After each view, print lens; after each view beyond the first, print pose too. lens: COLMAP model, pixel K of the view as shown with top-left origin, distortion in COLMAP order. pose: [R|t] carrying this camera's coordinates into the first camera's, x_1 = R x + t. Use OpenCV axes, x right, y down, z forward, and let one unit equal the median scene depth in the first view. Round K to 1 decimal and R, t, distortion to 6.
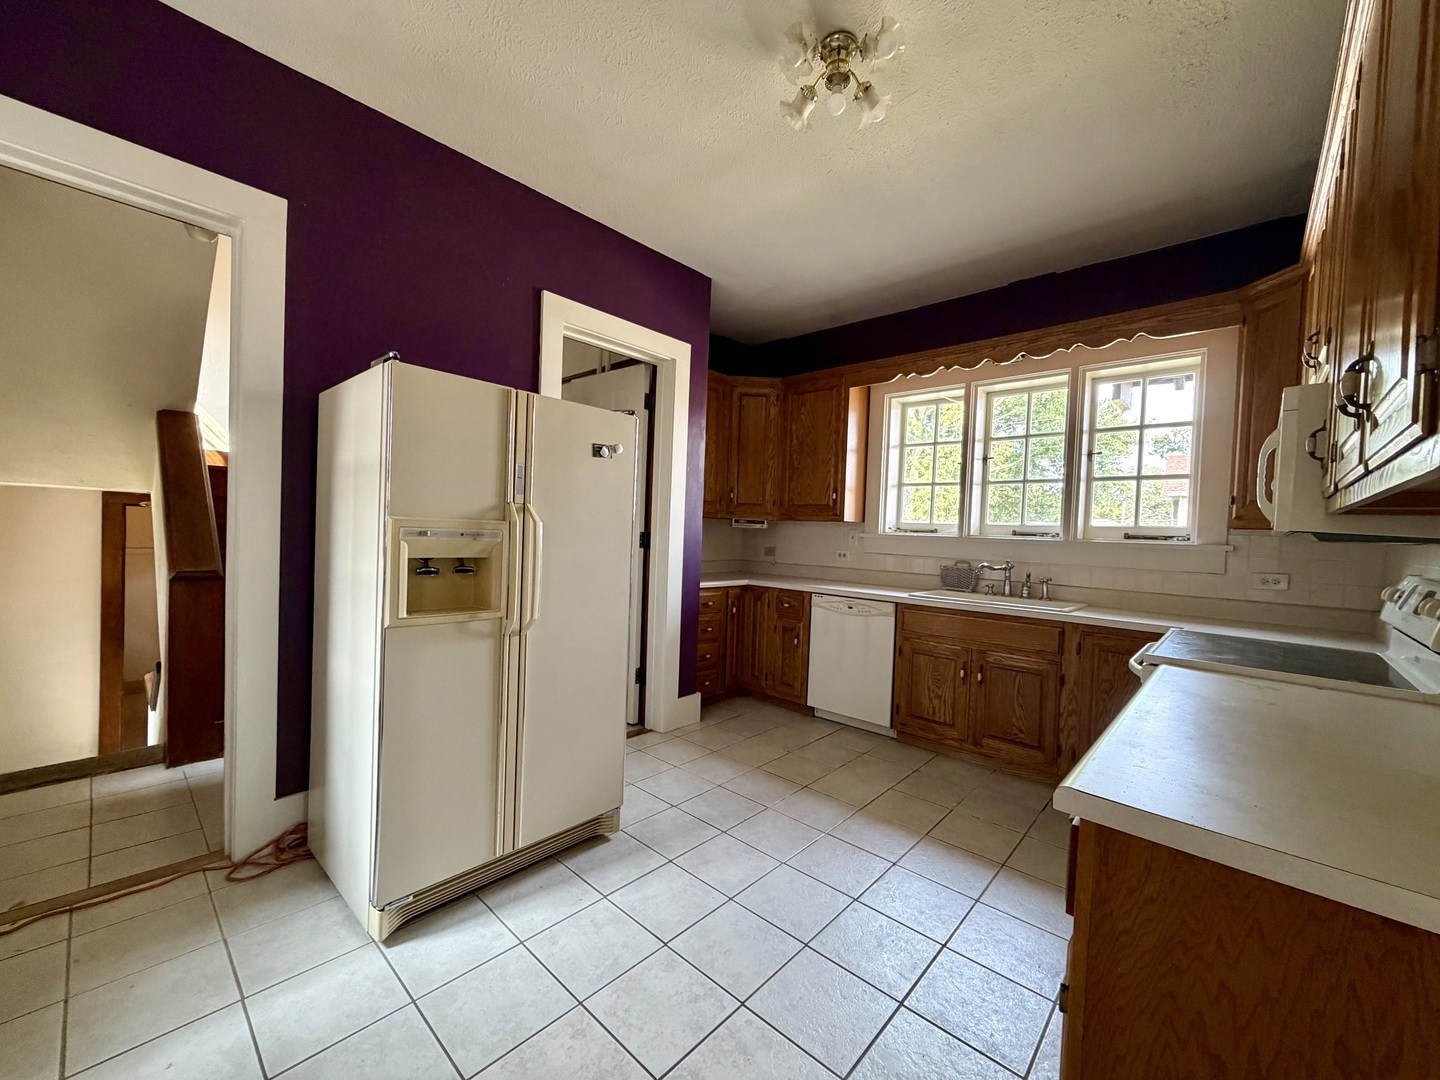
lens RADIAL K [[571.3, 0, 720.0], [0, 571.3, 540.0], [0, 0, 1]] dist [-0.000654, 0.000237]
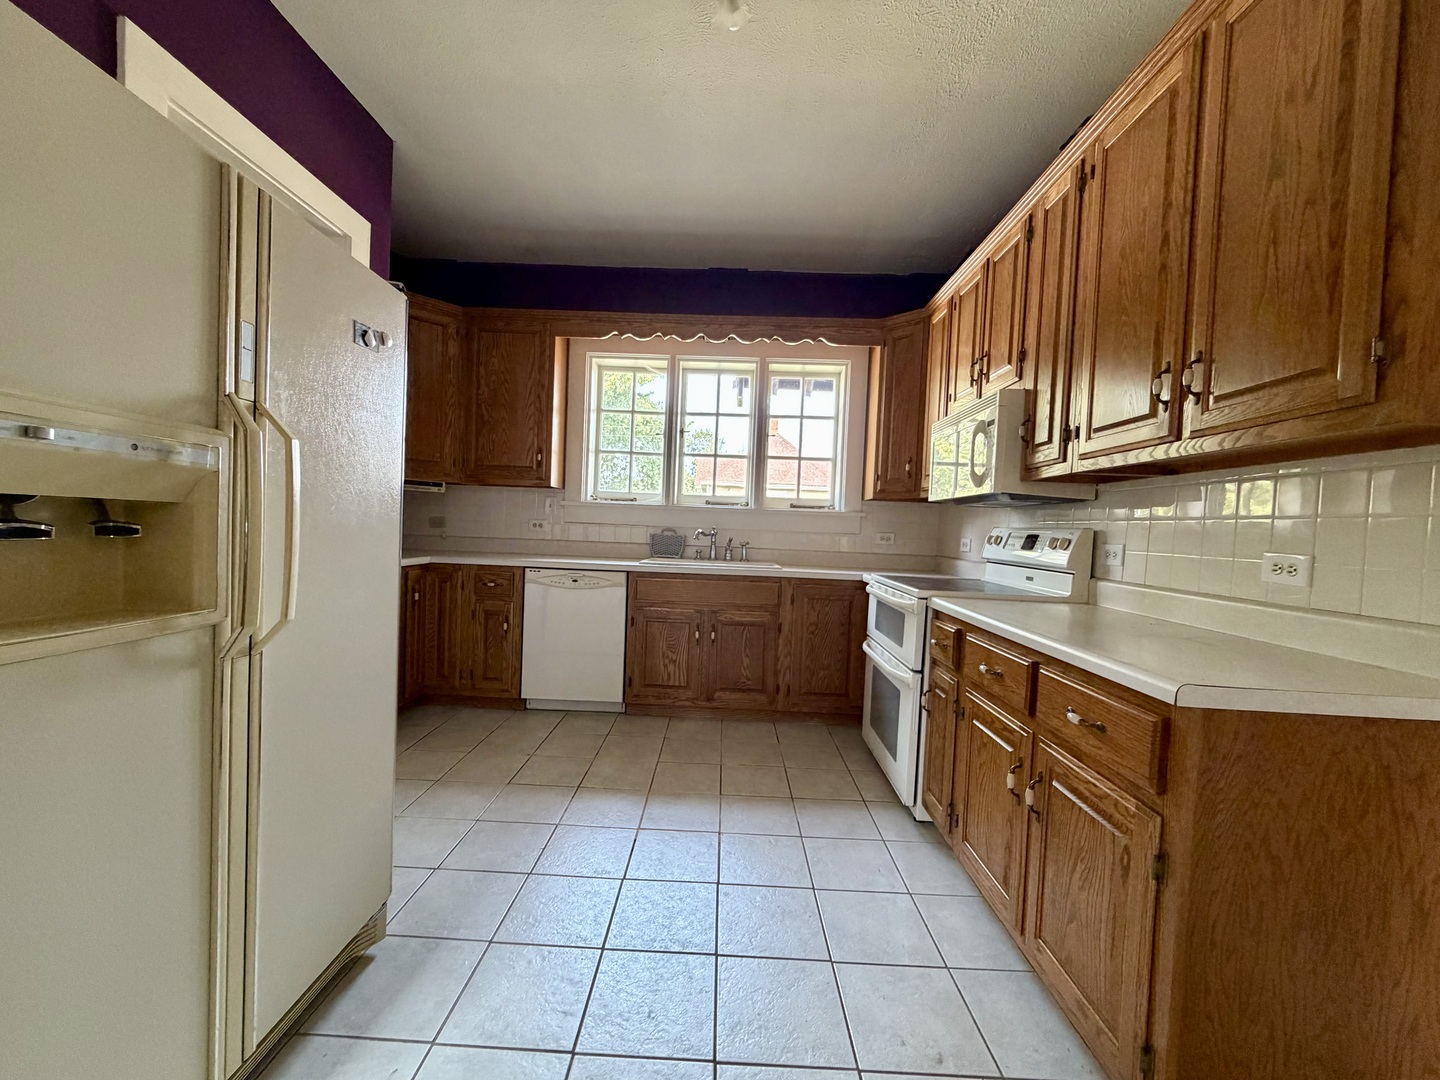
lens RADIAL K [[571.3, 0, 720.0], [0, 571.3, 540.0], [0, 0, 1]] dist [-0.000654, 0.000237]
pose [[0.753102, -0.021785, 0.657543, -0.196417], [-0.000546, 0.999431, 0.033737, 0.023499], [-0.657904, -0.025767, 0.752661, 0.174372]]
